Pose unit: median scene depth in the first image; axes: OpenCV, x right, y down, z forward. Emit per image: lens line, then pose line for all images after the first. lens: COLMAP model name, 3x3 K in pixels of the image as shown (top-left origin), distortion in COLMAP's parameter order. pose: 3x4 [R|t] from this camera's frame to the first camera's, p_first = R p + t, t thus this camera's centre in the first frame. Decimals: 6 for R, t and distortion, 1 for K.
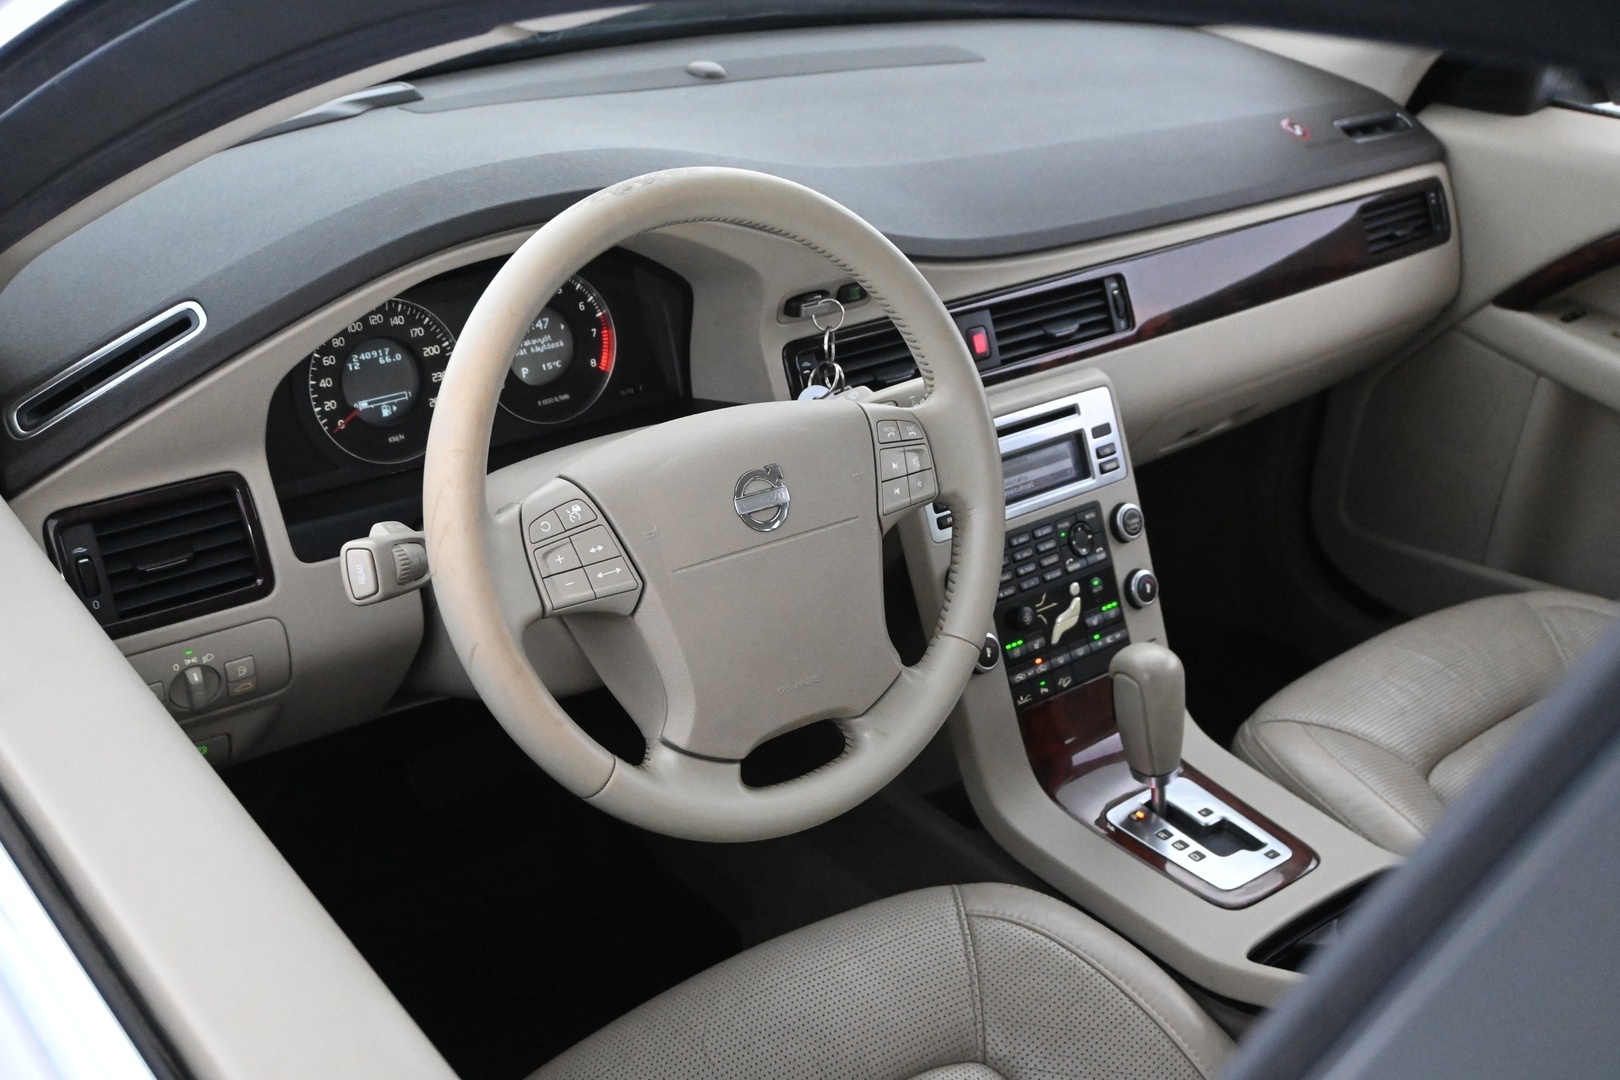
lens RADIAL K [[1854.9, 0, 825.7], [0, 1854.9, 530.0], [0, 0, 1]] dist [0.007760, 0.000000]
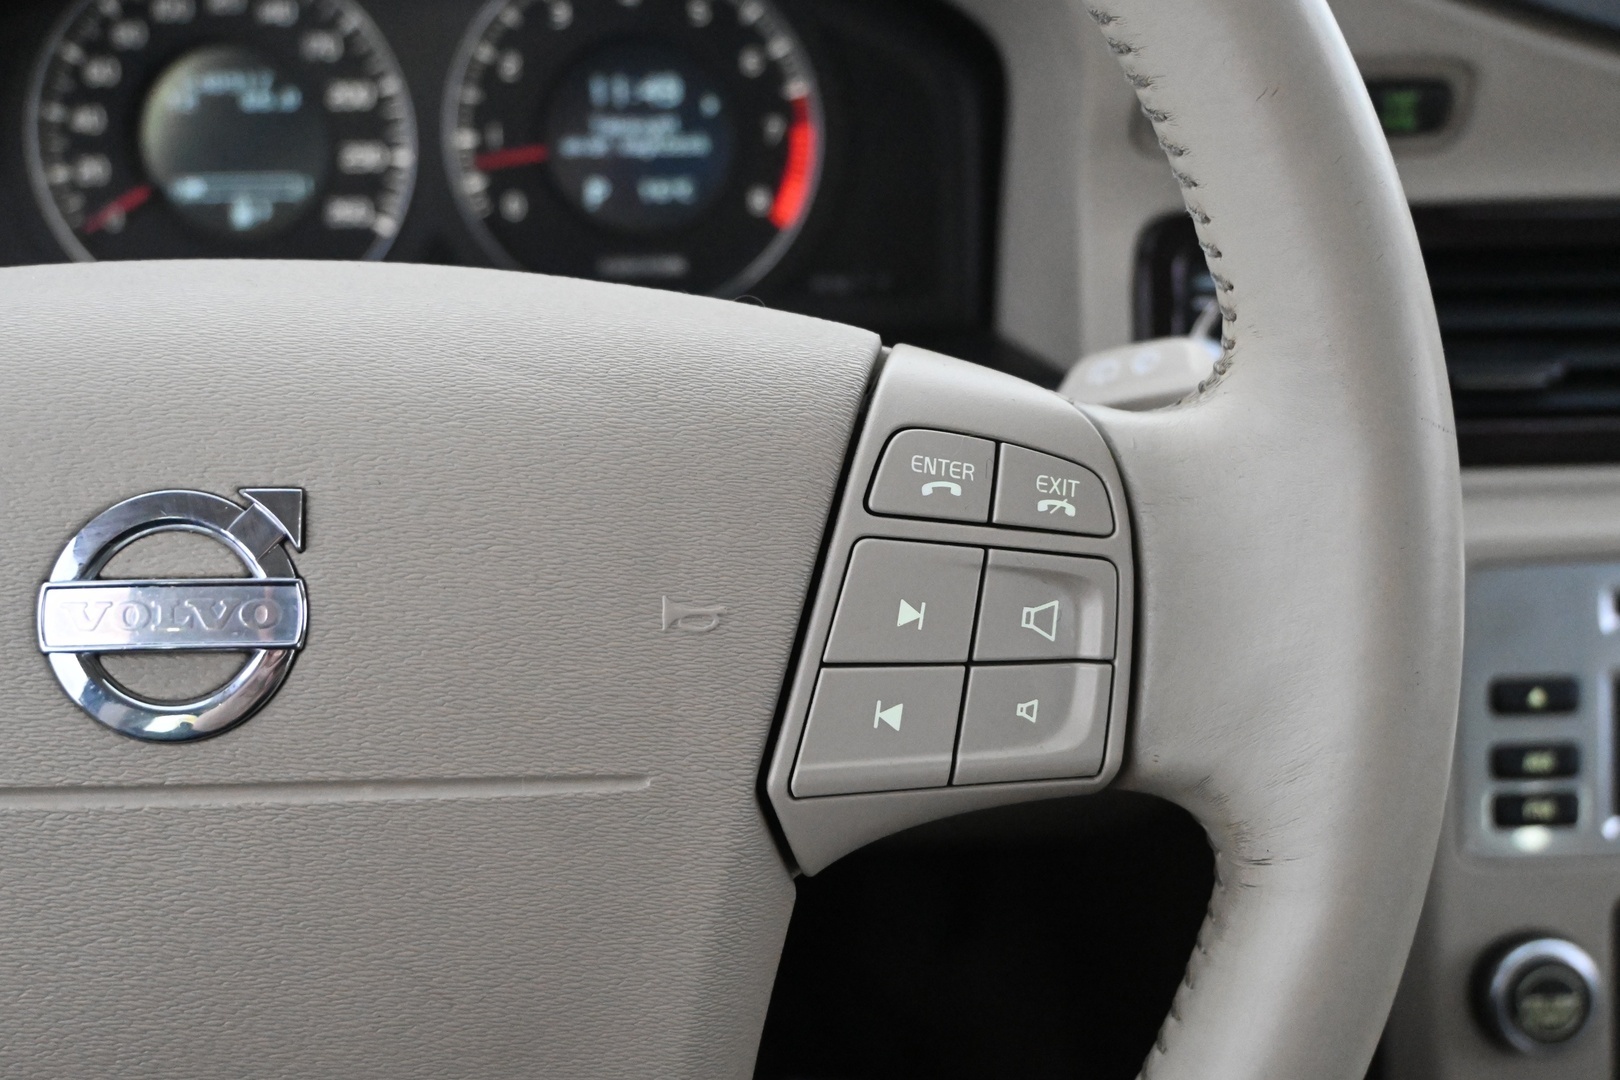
lens RADIAL K [[1854.9, 0, 820.0], [0, 1854.9, 545.5], [0, 0, 1]] dist [0.007760, 0.000000]
pose [[0.821891, 0.236956, -0.518022, 0.124054], [-0.229571, 0.970041, 0.079485, -0.049340], [0.521337, 0.053594, 0.851666, 0.634768]]
